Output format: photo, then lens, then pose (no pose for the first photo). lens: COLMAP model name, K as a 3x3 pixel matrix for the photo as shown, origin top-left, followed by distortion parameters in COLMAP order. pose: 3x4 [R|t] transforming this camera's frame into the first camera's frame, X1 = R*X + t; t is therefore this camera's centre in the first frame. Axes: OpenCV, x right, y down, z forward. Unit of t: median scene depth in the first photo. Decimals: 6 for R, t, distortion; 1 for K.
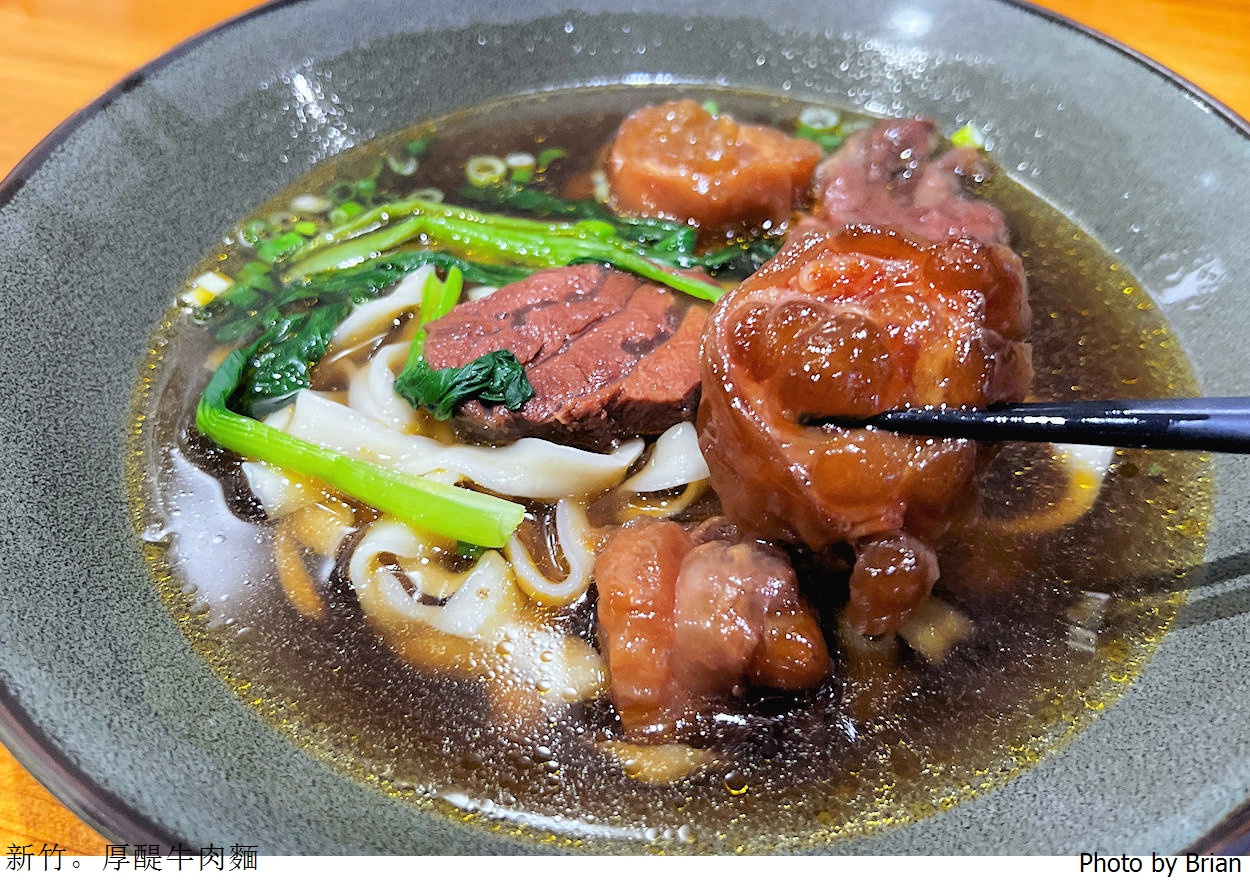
lens RADIAL K [[1377.3, 0, 625.0], [0, 1377.3, 440.5], [0, 0, 1]] dist [-0.013389, -0.037125]
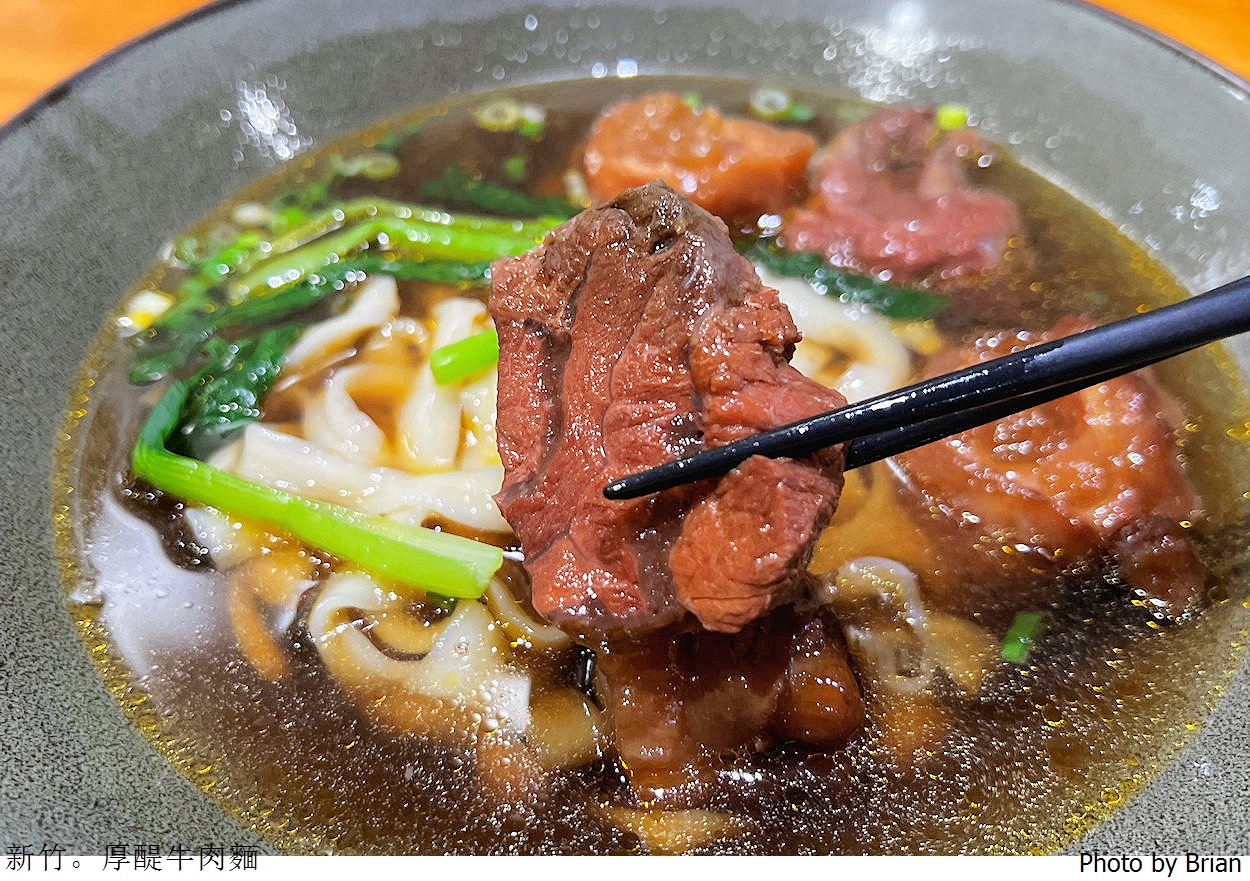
lens RADIAL K [[1385.4, 0, 625.0], [0, 1385.4, 440.5], [0, 0, 1]] dist [-0.020996, 0.008797]
pose [[0.998962, -0.039390, 0.022898, -0.016198], [0.039713, 0.999115, -0.013838, -0.004501], [-0.022332, 0.014733, 0.999642, 0.102637]]
